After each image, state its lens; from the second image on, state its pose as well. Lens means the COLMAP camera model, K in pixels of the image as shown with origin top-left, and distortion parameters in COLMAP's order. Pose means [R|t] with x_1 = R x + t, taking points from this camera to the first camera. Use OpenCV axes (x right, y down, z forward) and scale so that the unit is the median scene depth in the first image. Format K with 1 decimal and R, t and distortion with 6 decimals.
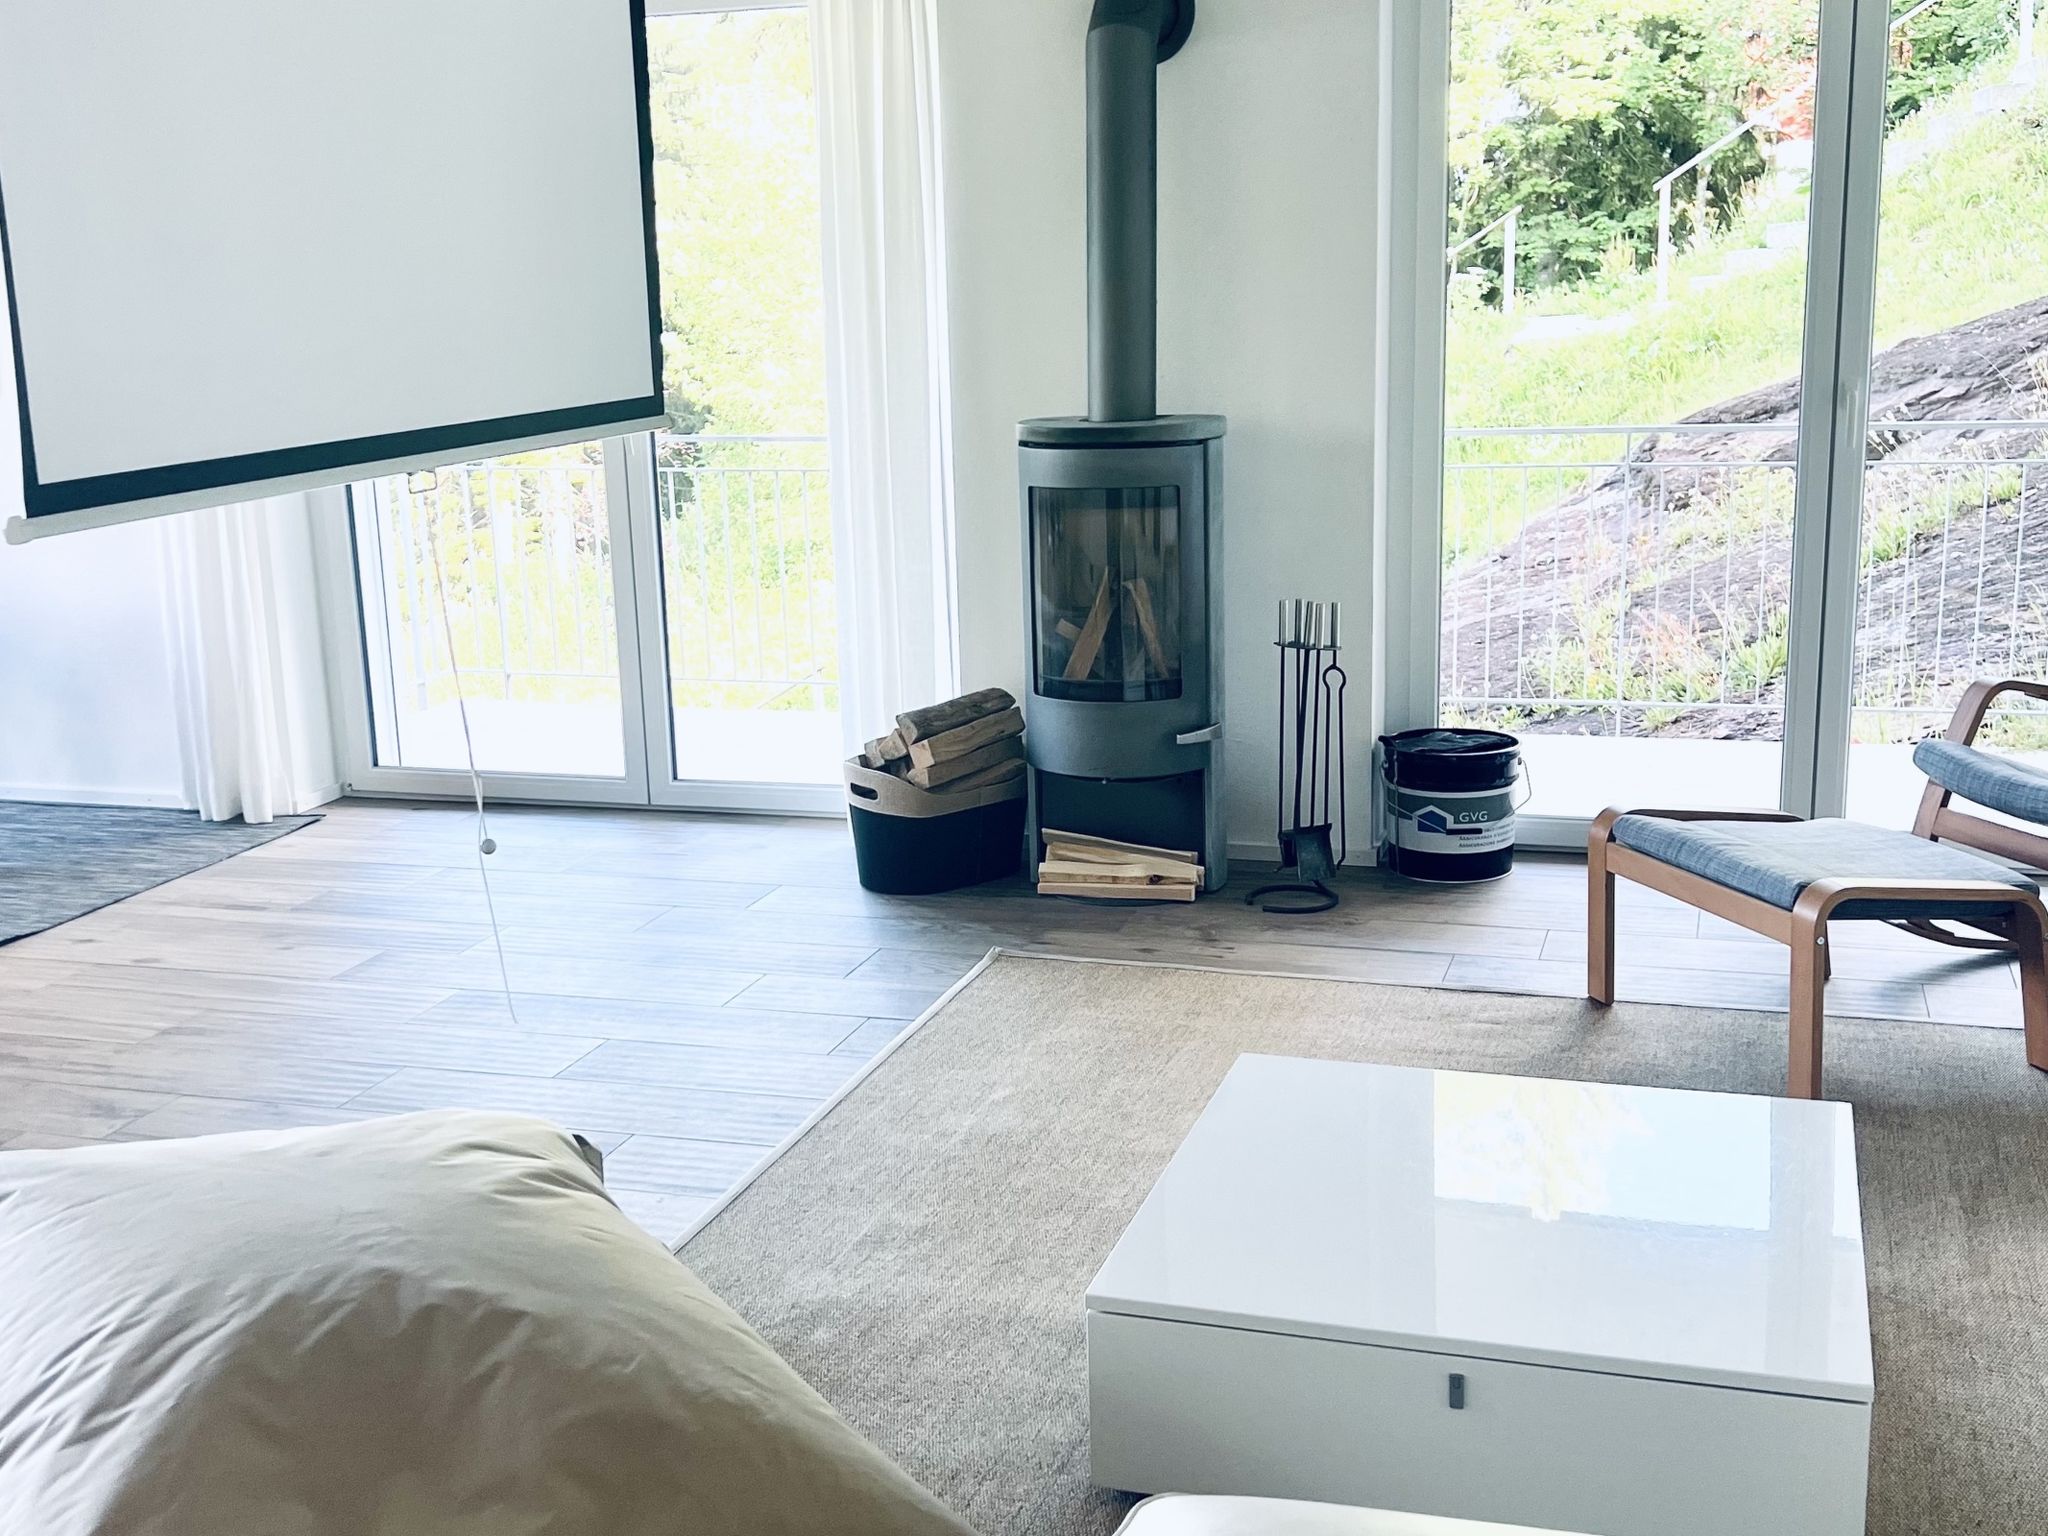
lens RADIAL K [[2272.3, 0, 1017.2], [0, 2272.3, 804.9], [0, 0, 1]] dist [0.107847, -0.024227]
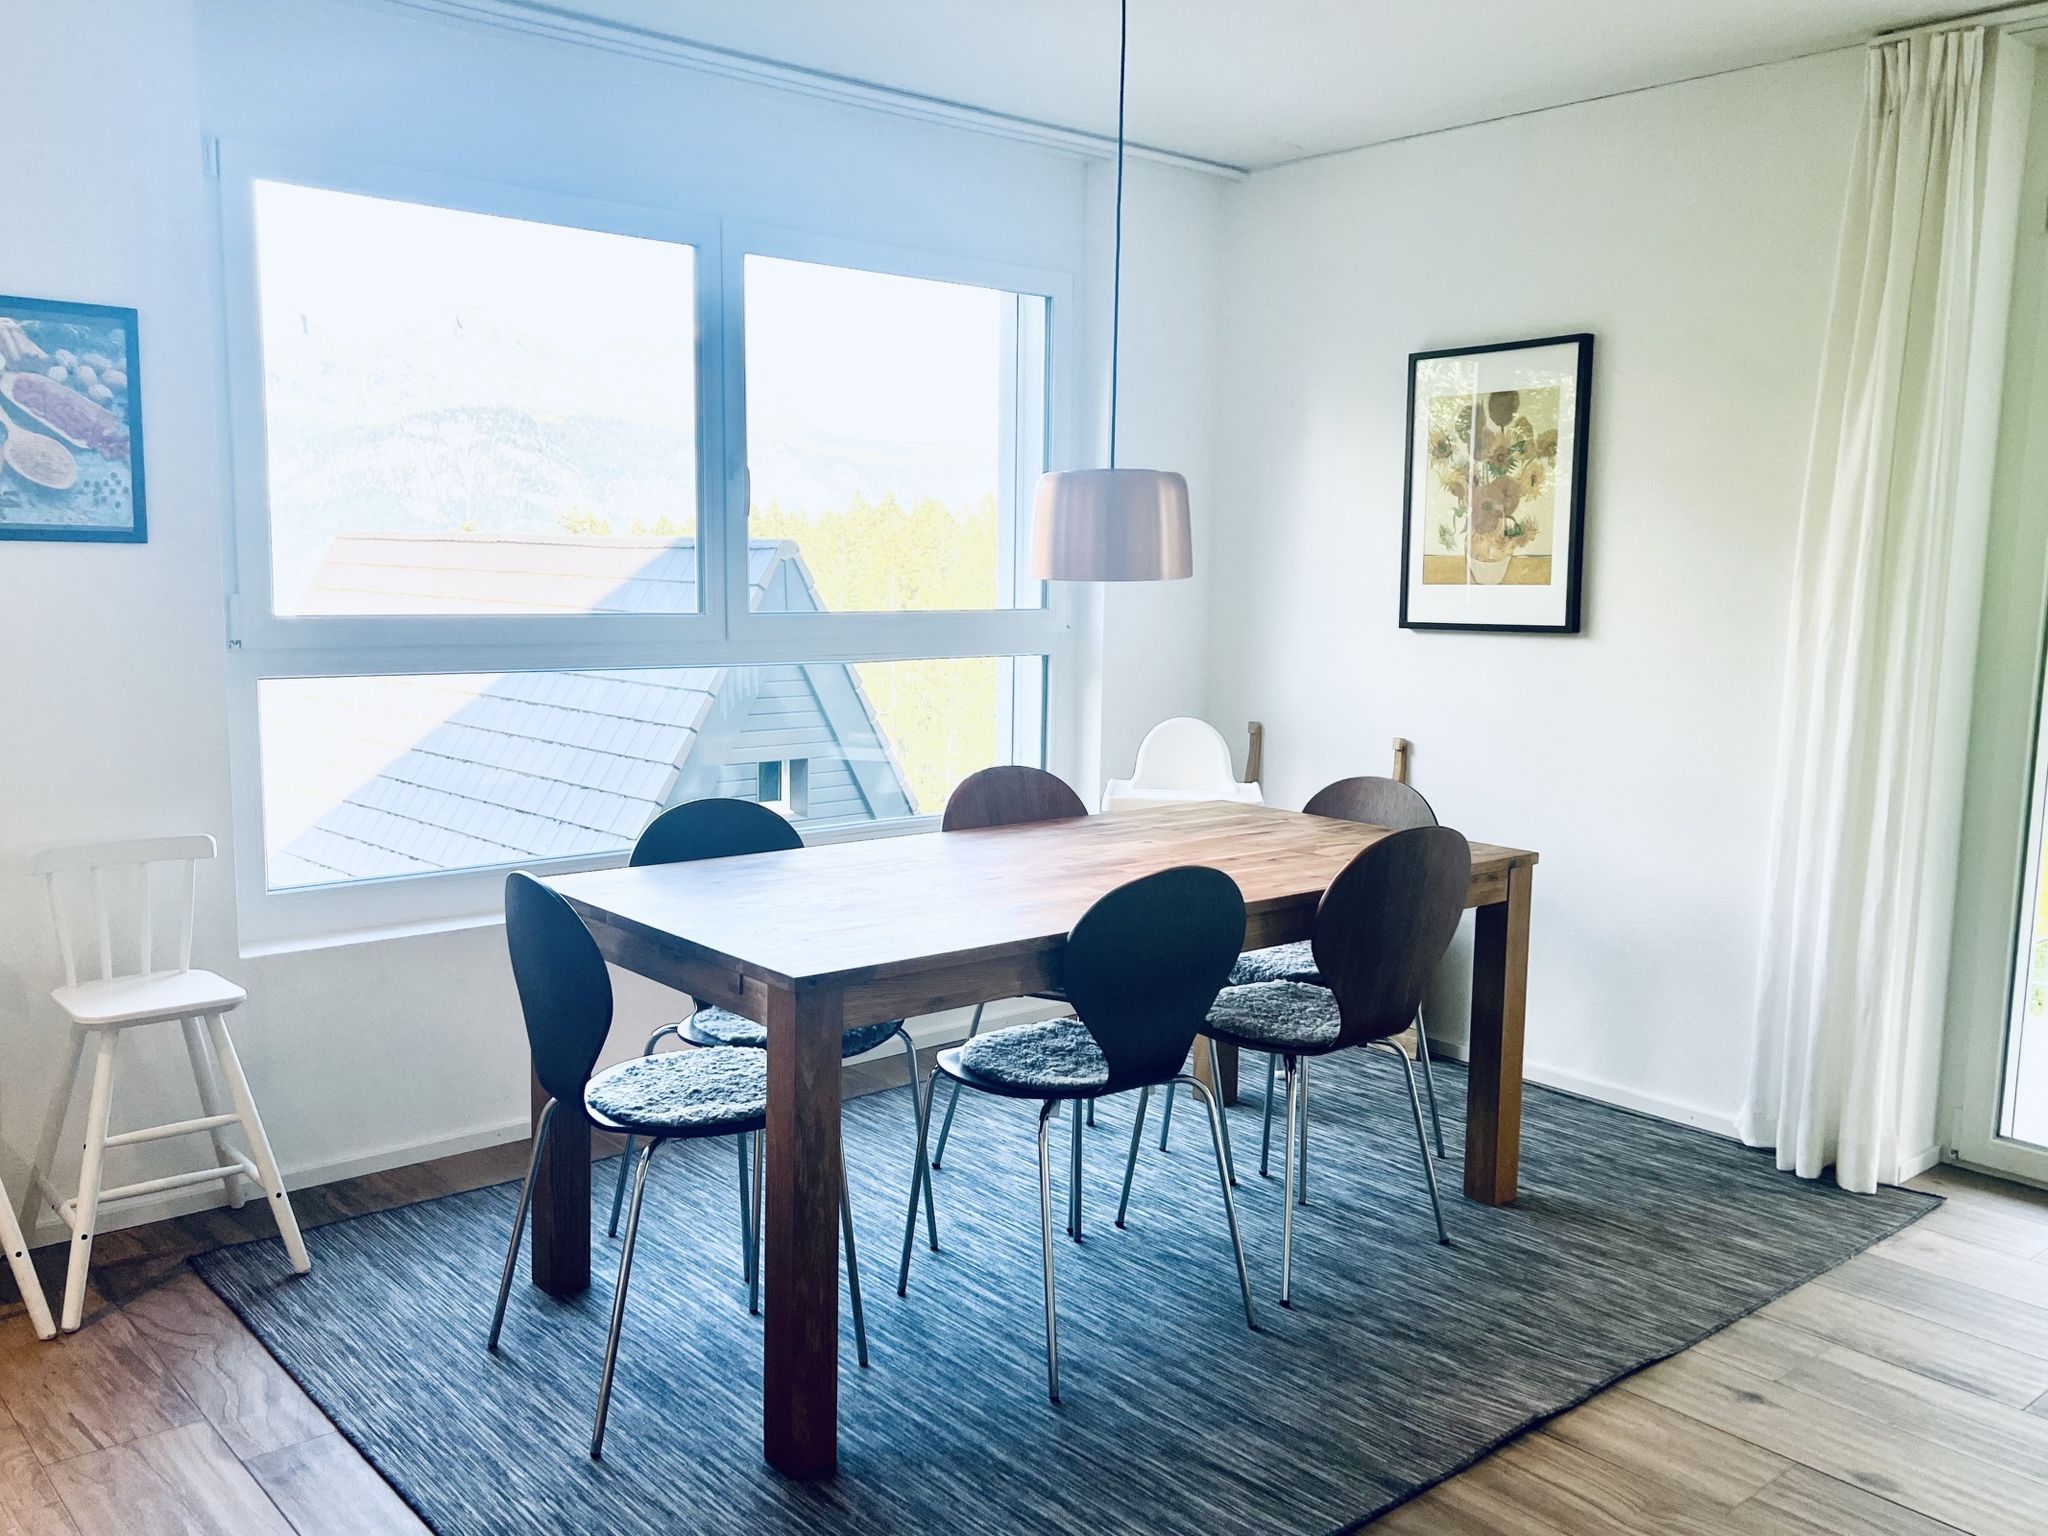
lens RADIAL K [[1728.4, 0, 1054.5], [0, 1728.4, 779.0], [0, 0, 1]] dist [0.095612, -0.161888]
pose [[0.857374, 0.114533, -0.501788, -0.335360], [-0.161006, 0.985680, -0.050119, -0.067731], [0.488863, 0.123761, 0.863537, 0.397654]]
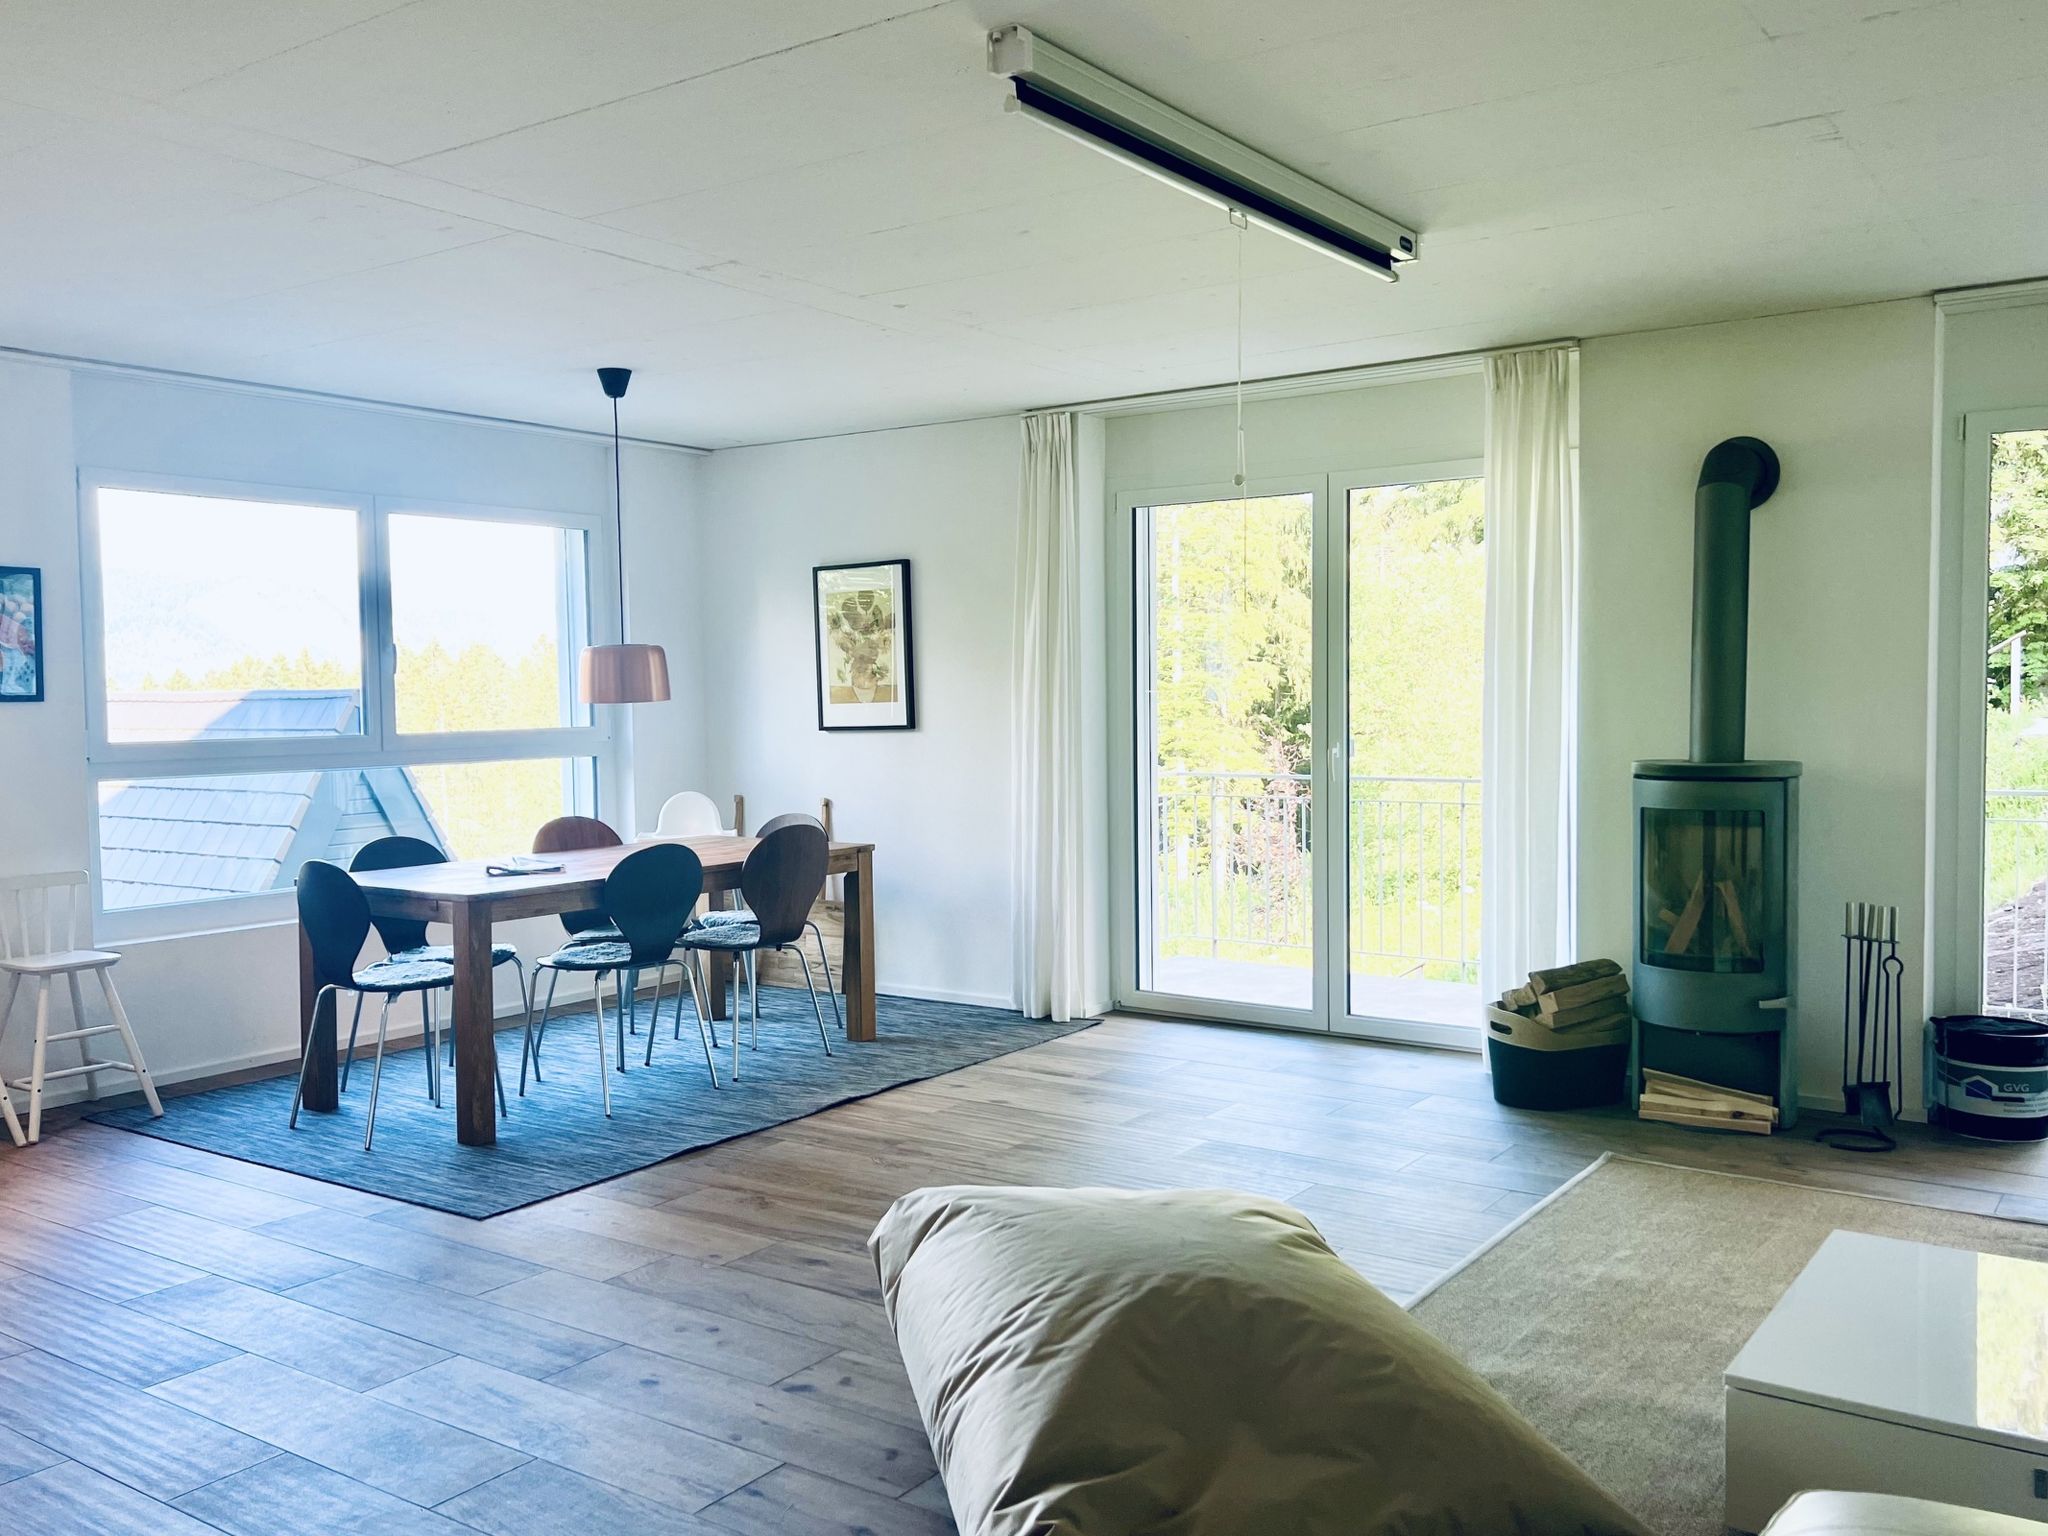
lens RADIAL K [[1728.4, 0, 1054.5], [0, 1728.4, 779.0], [0, 0, 1]] dist [0.095612, -0.161888]
pose [[0.957689, 0.036111, -0.285532, -0.033347], [-0.083743, 0.984135, -0.156415, 0.033559], [0.275354, 0.173708, 0.945519, -0.069454]]
